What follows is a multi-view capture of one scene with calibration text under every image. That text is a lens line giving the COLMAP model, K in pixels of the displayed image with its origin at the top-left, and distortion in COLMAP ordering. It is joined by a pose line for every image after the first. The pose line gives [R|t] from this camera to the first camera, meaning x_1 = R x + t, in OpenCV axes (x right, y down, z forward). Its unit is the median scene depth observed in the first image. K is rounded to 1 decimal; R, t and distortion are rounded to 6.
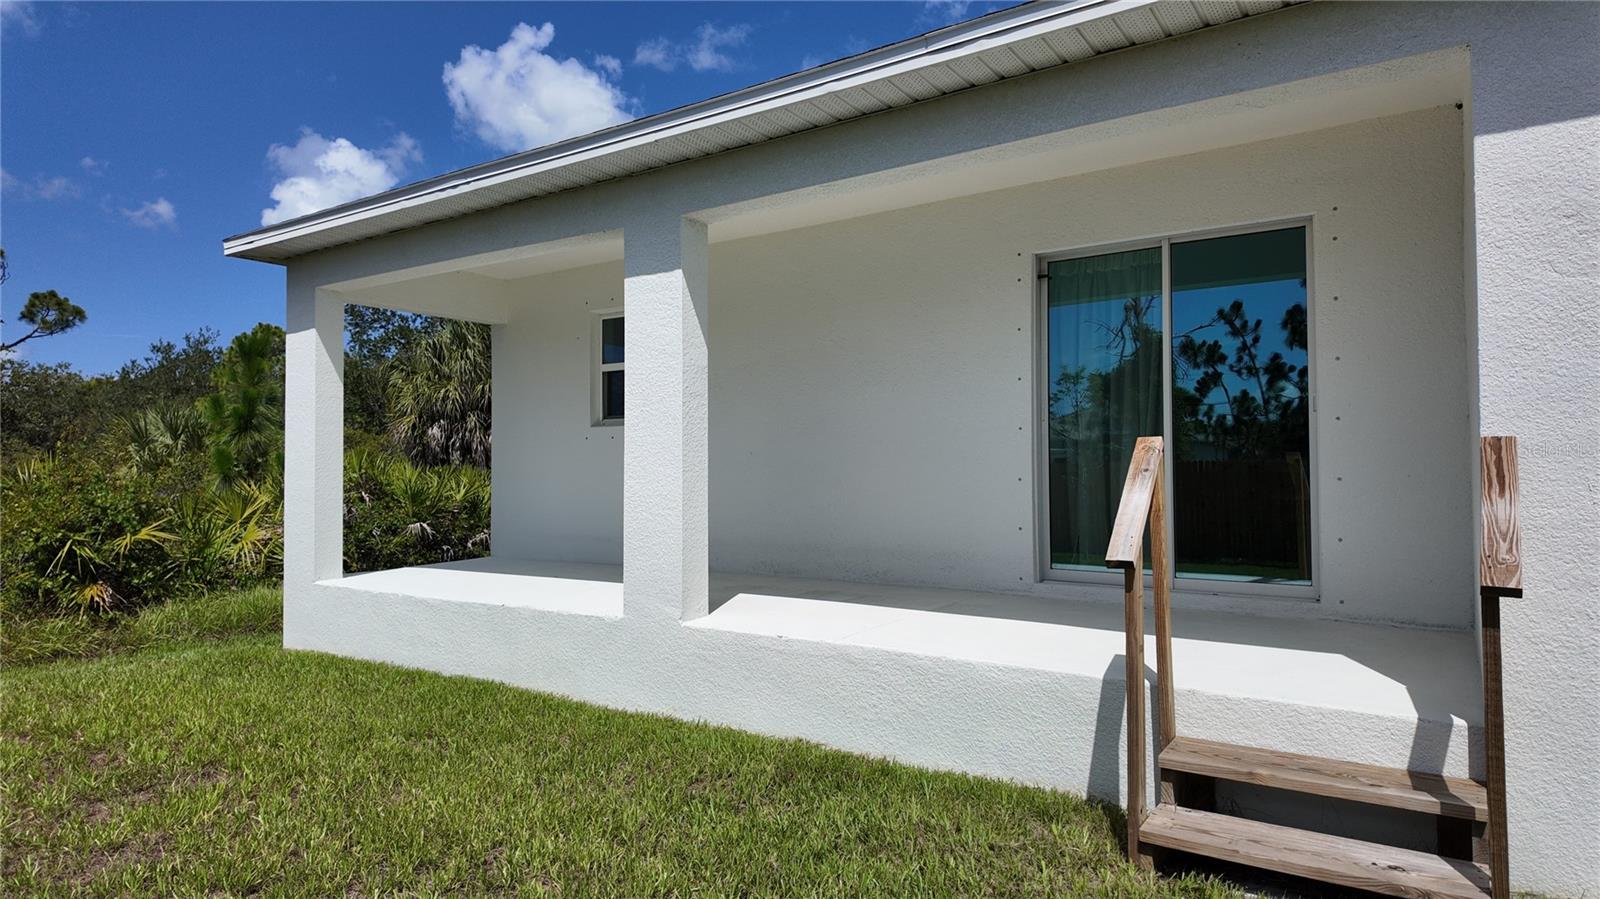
lens RADIAL K [[929.1, 0, 803.8], [0, 929.1, 444.6], [0, 0, 1]] dist [0.084328, -0.082630]
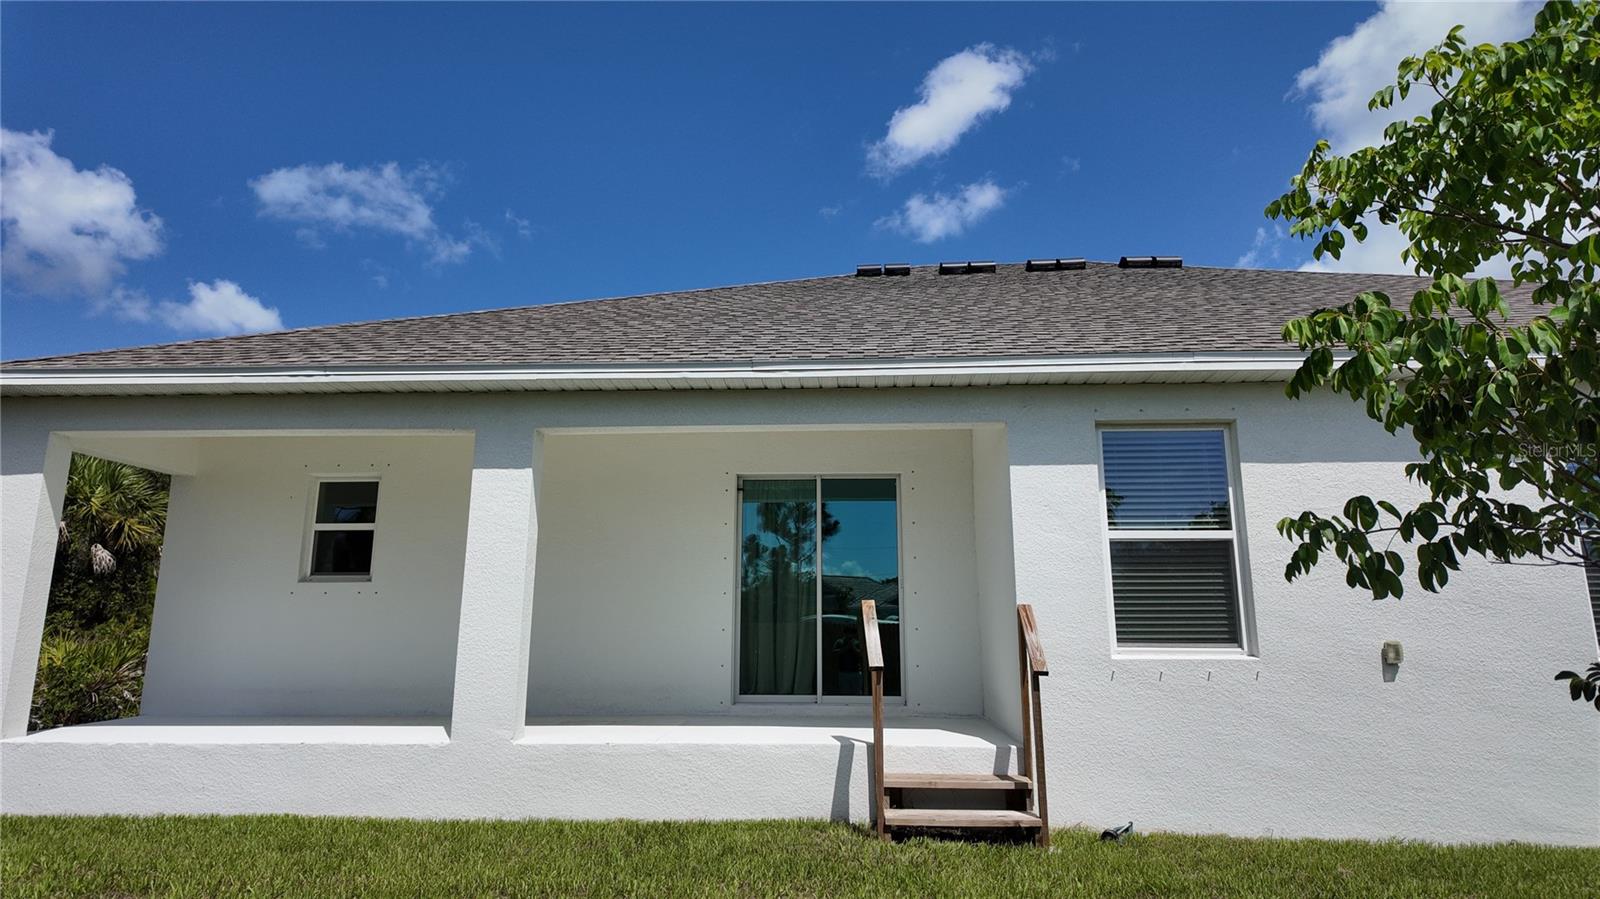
lens RADIAL K [[899.3, 0, 795.2], [0, 899.3, 430.7], [0, 0, 1]] dist [-0.002691, -0.000967]
pose [[0.870559, 0.113701, 0.478747, -0.426629], [-0.017109, 0.979343, -0.201481, 0.015402], [-0.491766, 0.167211, 0.854521, -0.314851]]
